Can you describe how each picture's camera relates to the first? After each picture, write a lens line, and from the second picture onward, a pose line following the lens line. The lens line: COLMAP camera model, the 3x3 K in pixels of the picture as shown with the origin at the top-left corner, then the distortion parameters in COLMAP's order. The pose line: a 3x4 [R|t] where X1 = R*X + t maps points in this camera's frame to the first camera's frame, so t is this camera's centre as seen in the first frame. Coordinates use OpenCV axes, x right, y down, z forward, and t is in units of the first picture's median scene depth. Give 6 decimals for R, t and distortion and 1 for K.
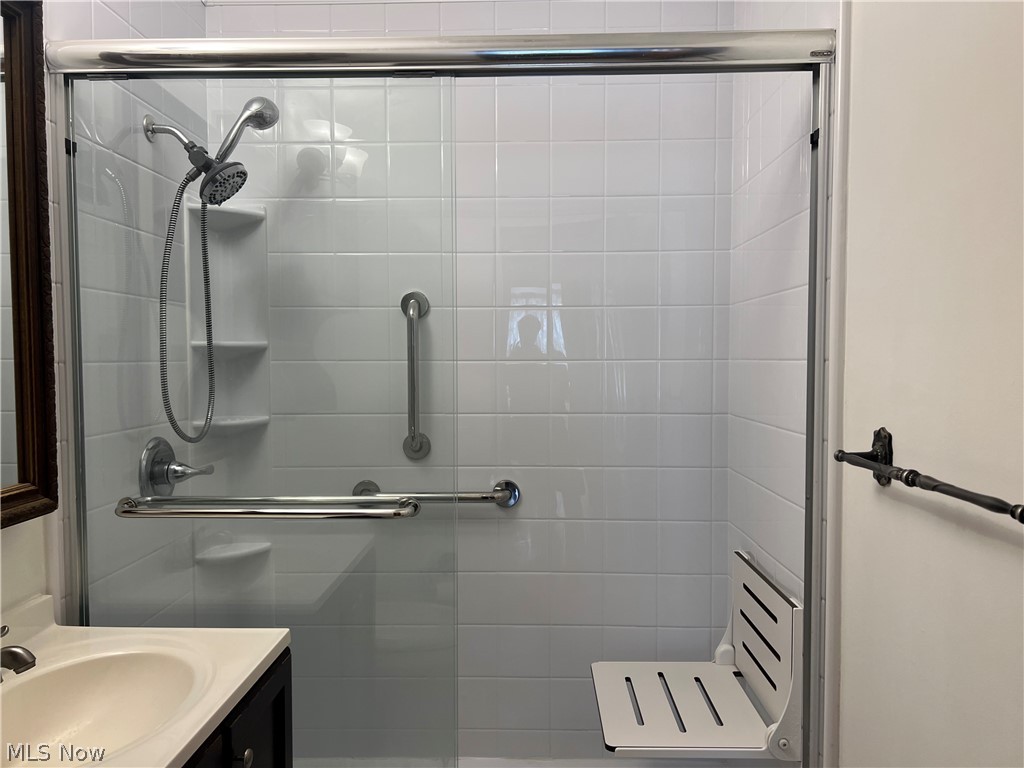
lens RADIAL K [[767.1, 0, 529.5], [0, 767.1, 386.5], [0, 0, 1]] dist [0.036240, -0.051157]
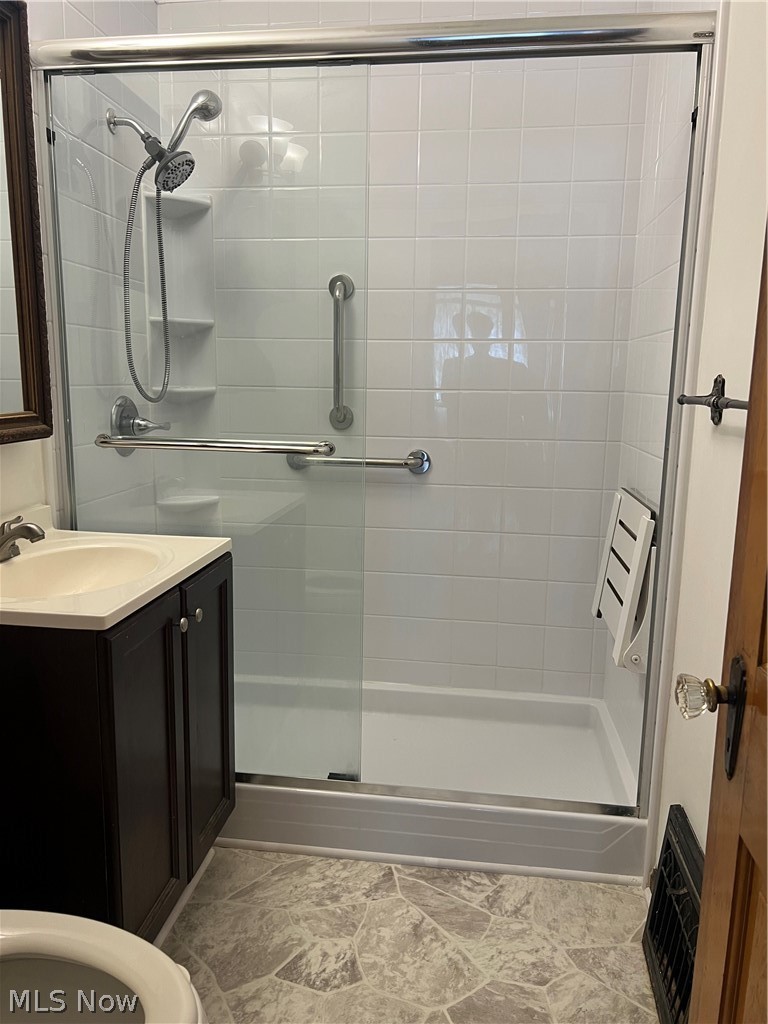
lens RADIAL K [[767.1, 0, 384.0], [0, 767.1, 512.0], [0, 0, 1]] dist [0.036240, -0.051157]
pose [[0.992584, 0.042204, -0.113997, 0.060072], [-0.026038, 0.989845, 0.139746, 0.066429], [0.118738, -0.135741, 0.983603, -0.148902]]
